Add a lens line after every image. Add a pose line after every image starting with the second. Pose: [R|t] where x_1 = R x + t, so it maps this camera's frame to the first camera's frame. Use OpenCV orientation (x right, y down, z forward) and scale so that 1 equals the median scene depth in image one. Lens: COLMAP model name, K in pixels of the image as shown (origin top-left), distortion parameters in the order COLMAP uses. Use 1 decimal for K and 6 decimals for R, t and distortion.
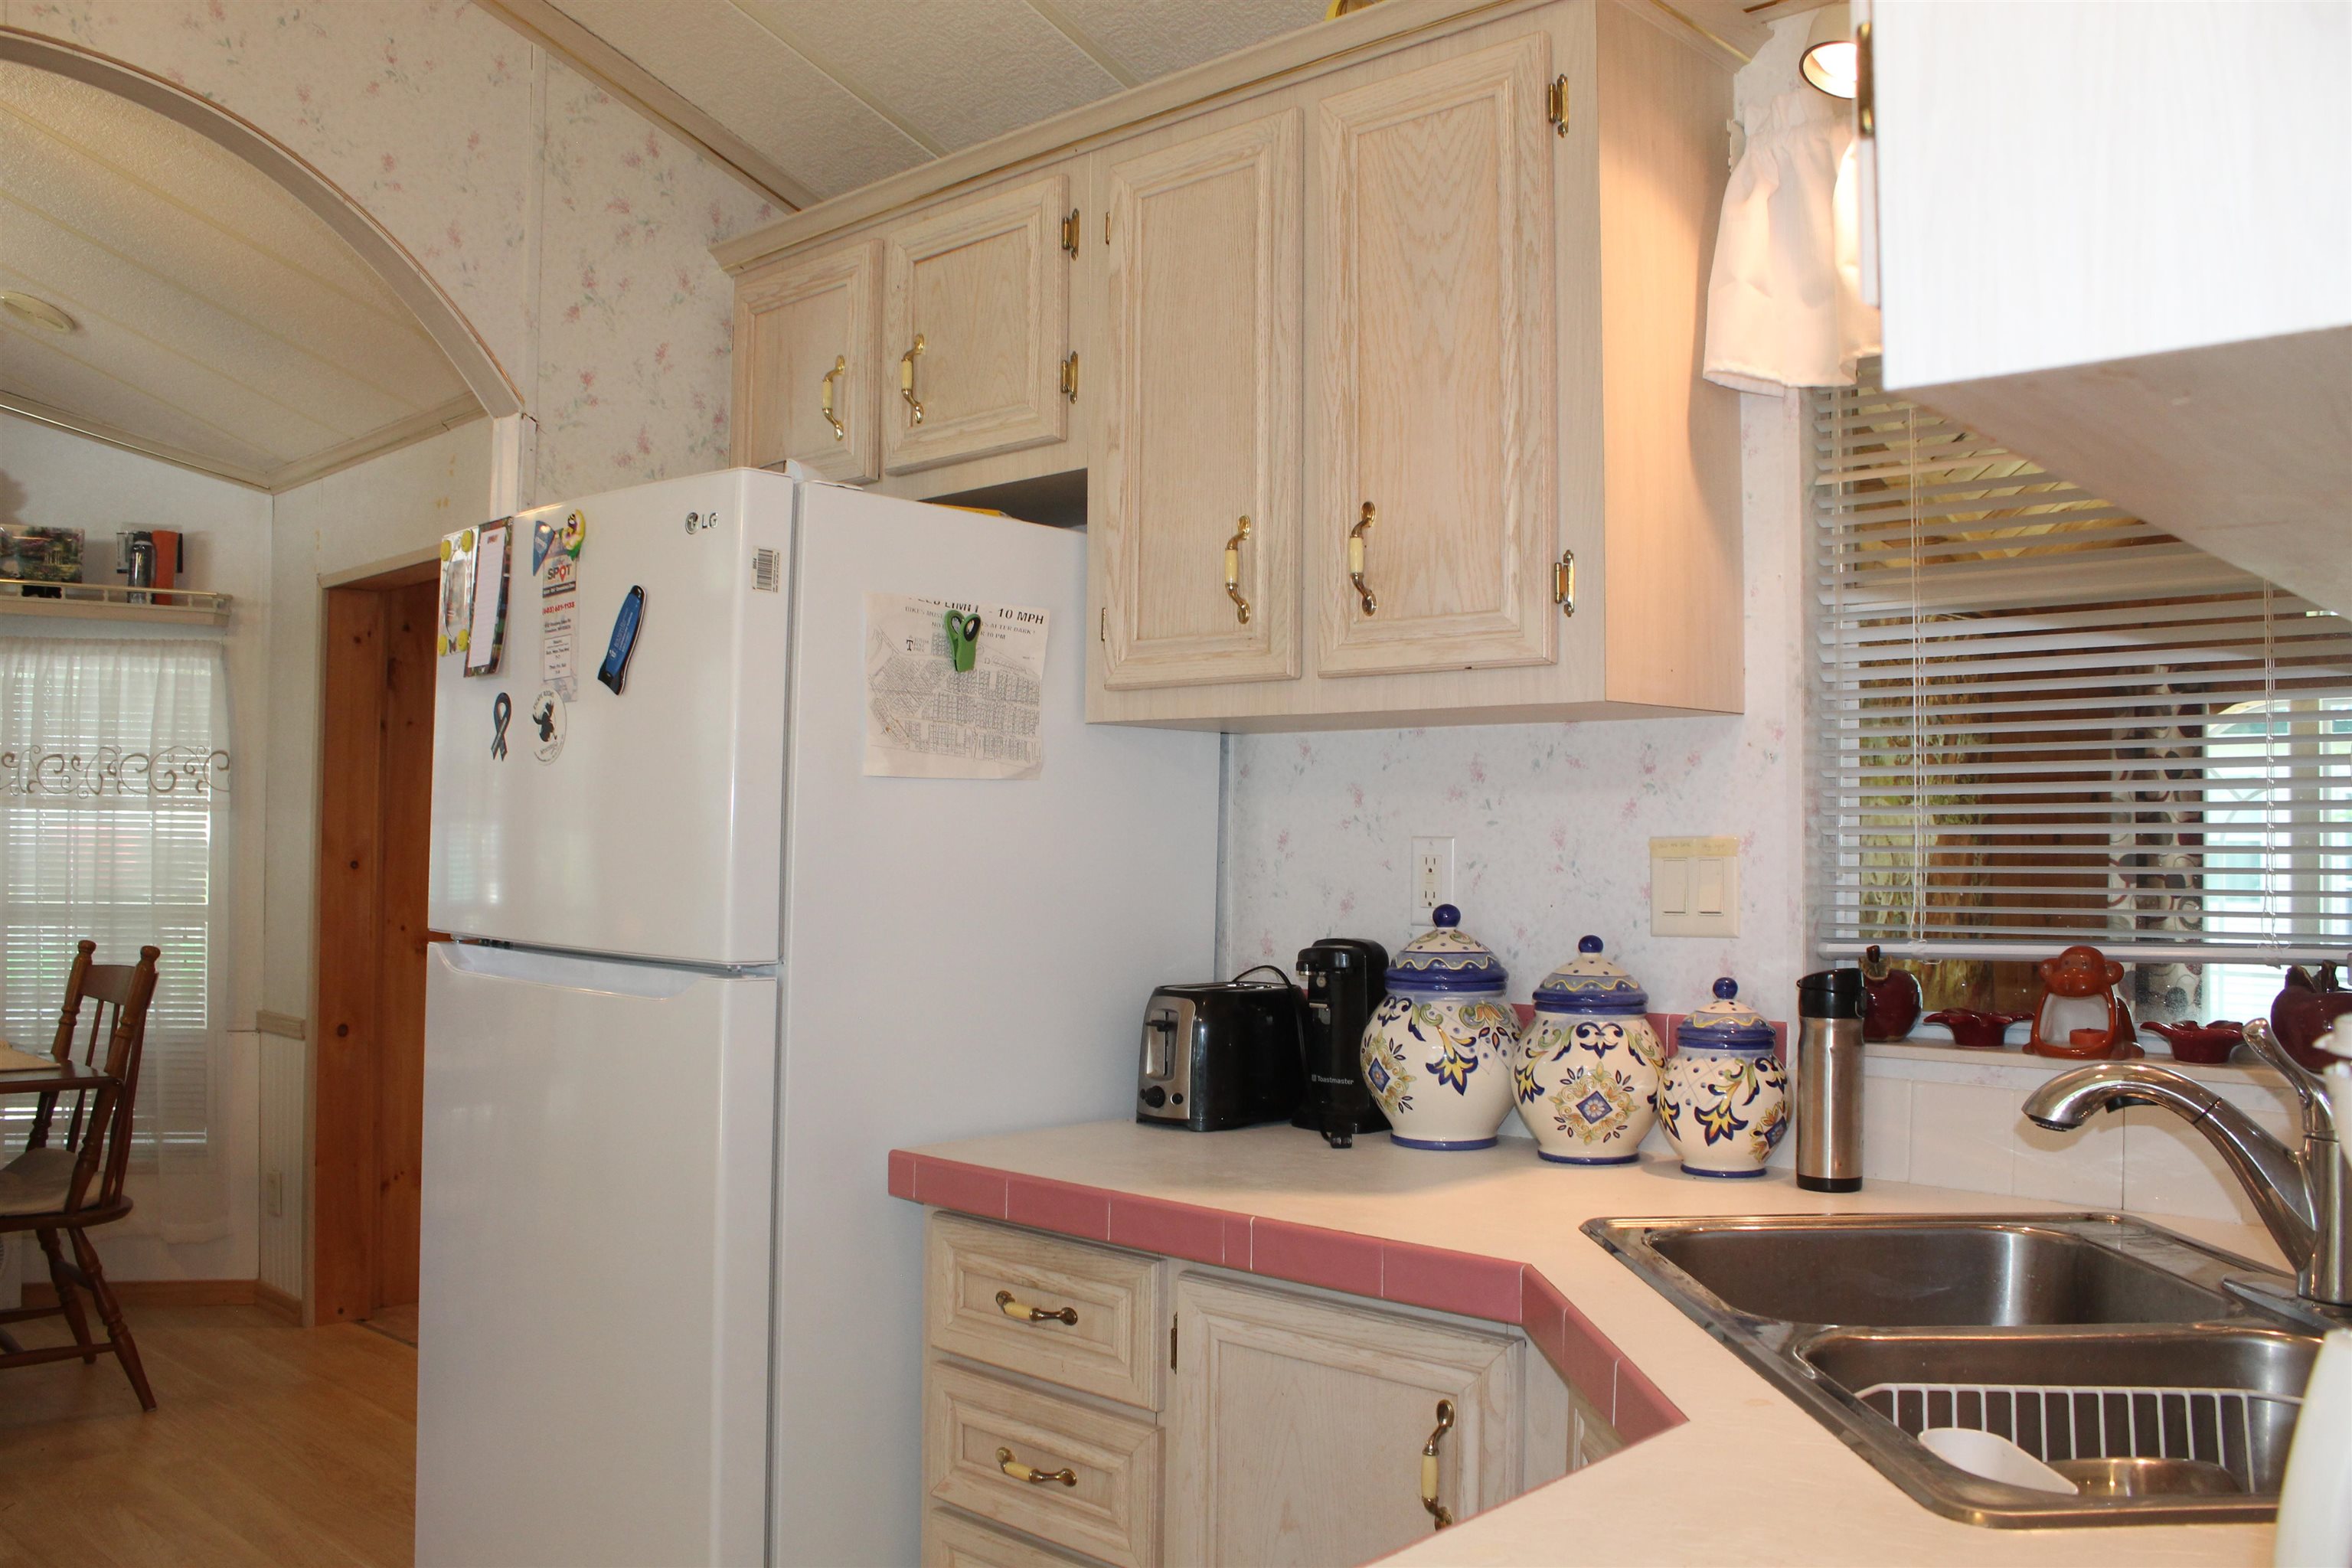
lens RADIAL K [[1940.6, 0, 1176.0], [0, 1940.6, 784.0], [0, 0, 1]] dist [-0.165922, 0.144021]
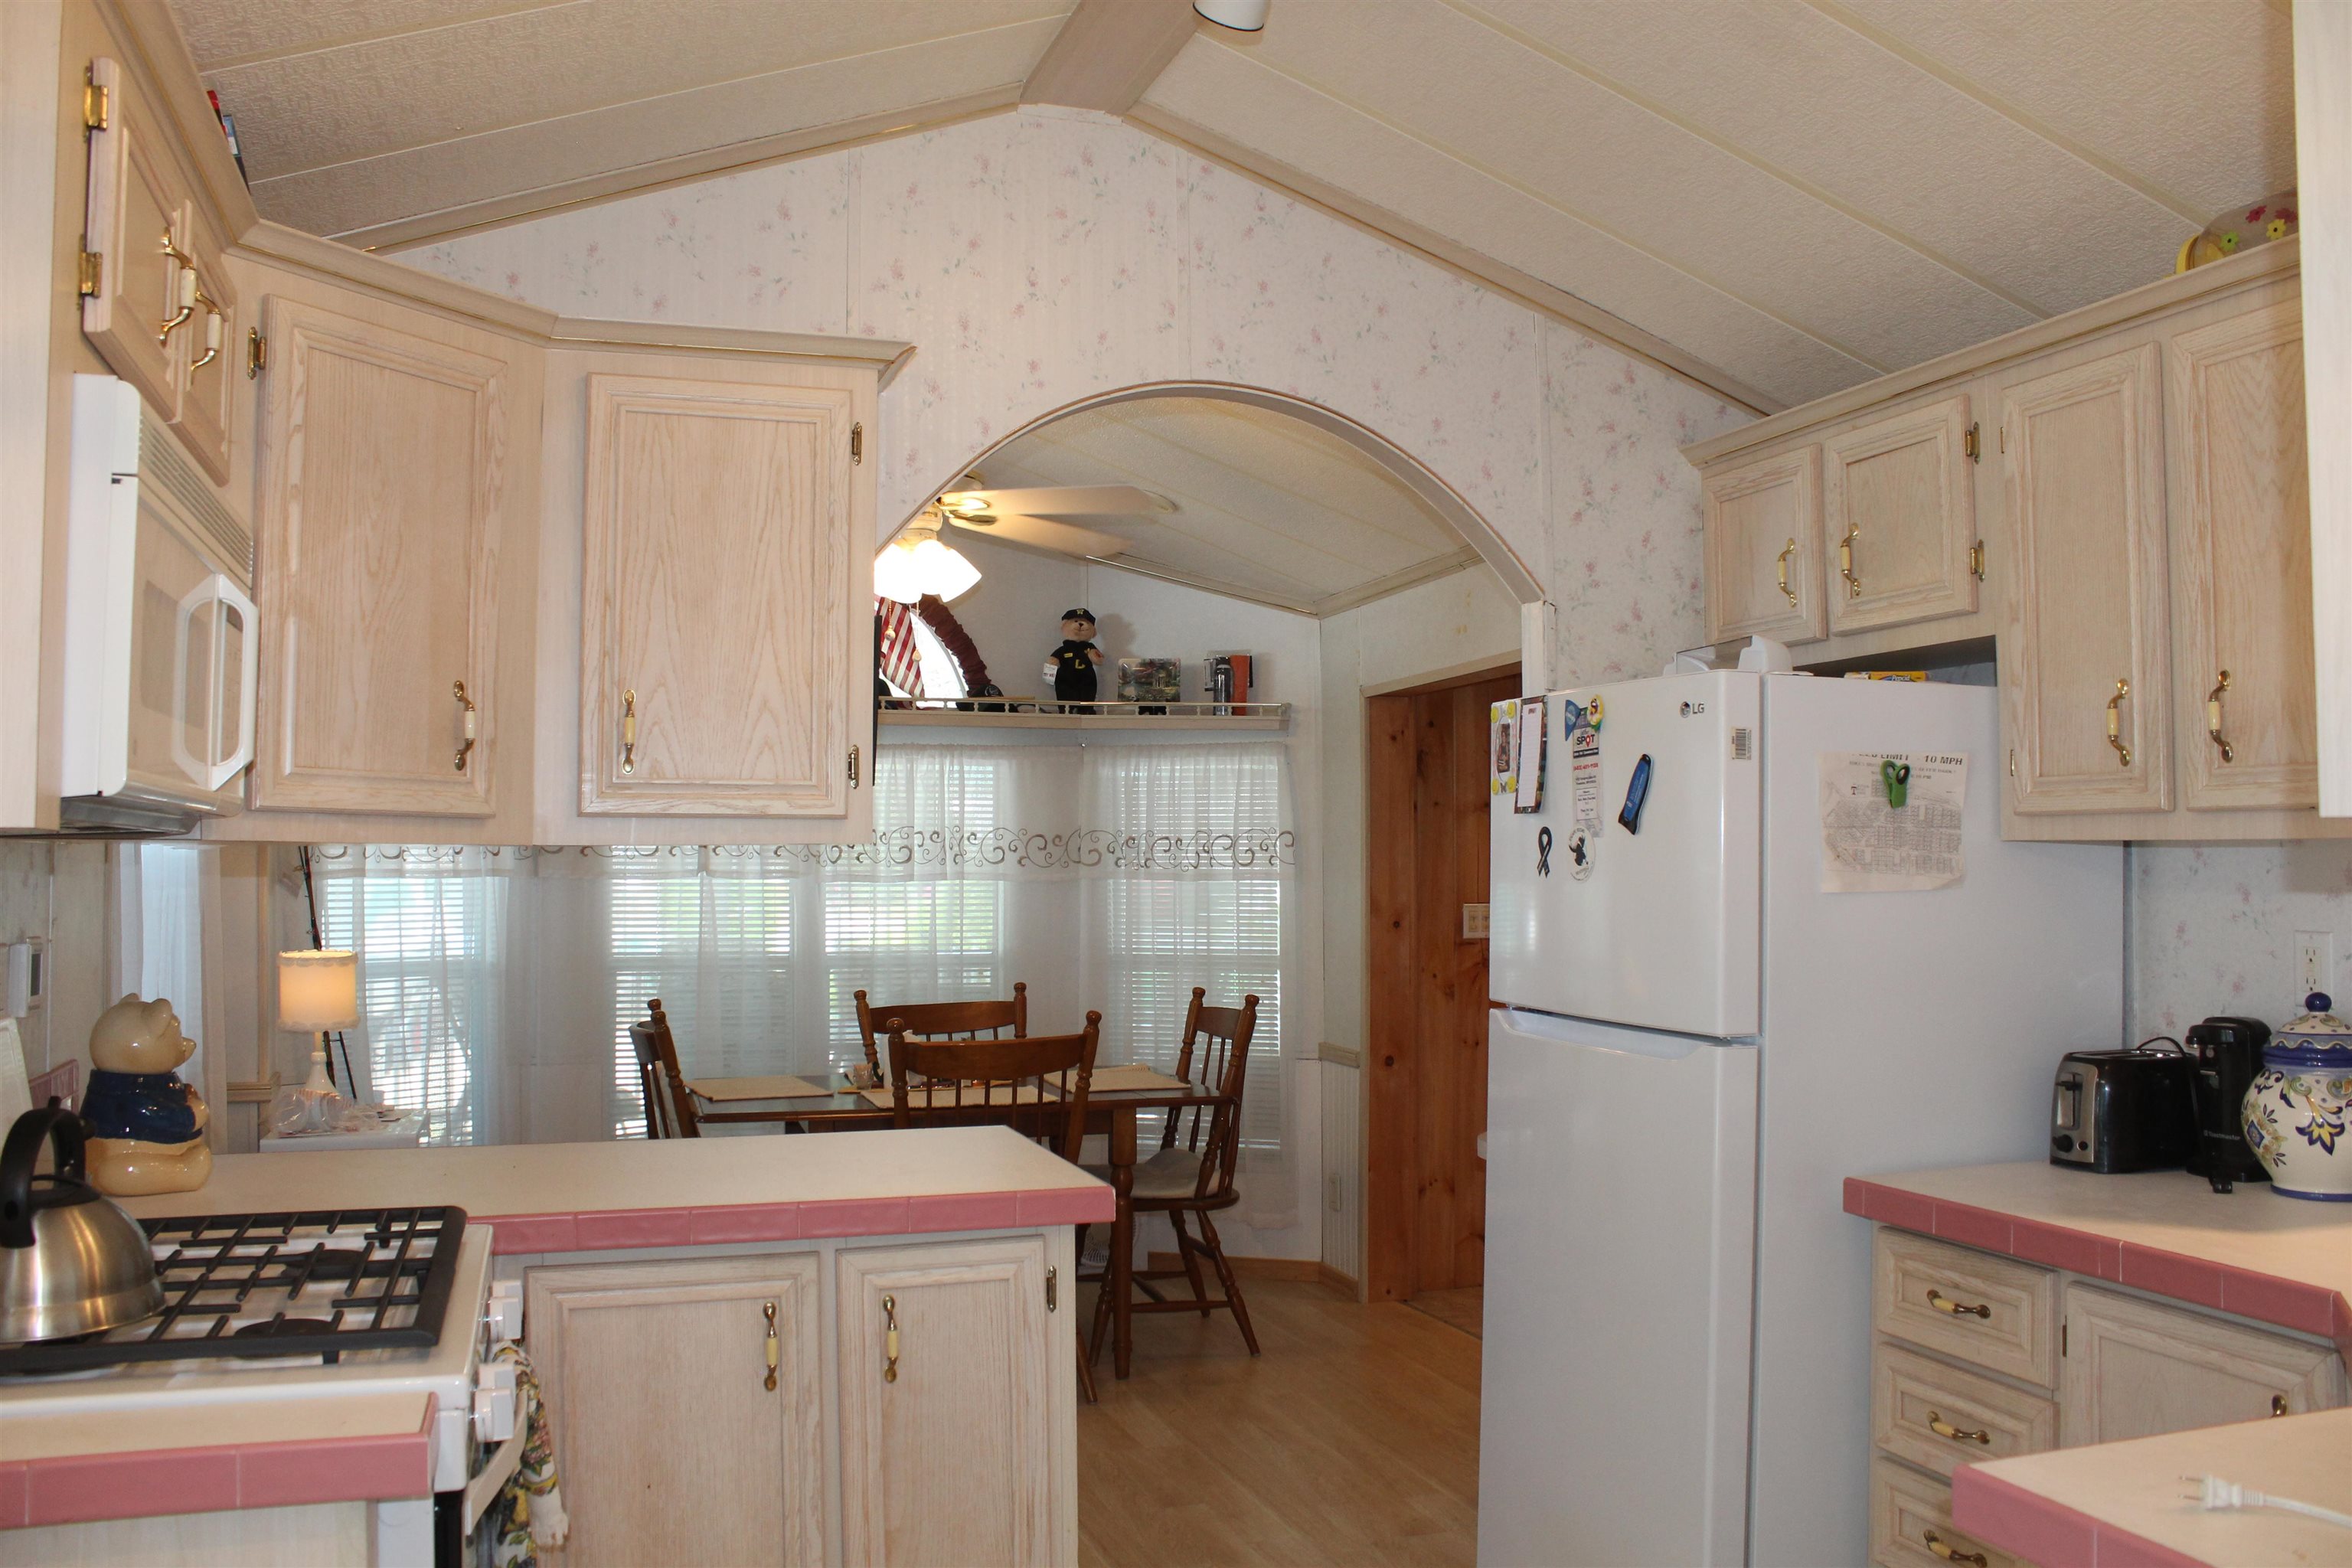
lens RADIAL K [[1949.9, 0, 1176.0], [0, 1949.9, 784.0], [0, 0, 1]] dist [-0.176252, 0.158938]
pose [[0.880526, -0.030136, -0.473039, 0.064415], [0.026242, 0.999546, -0.014831, -0.064298], [0.473271, 0.000646, 0.880917, -0.325560]]
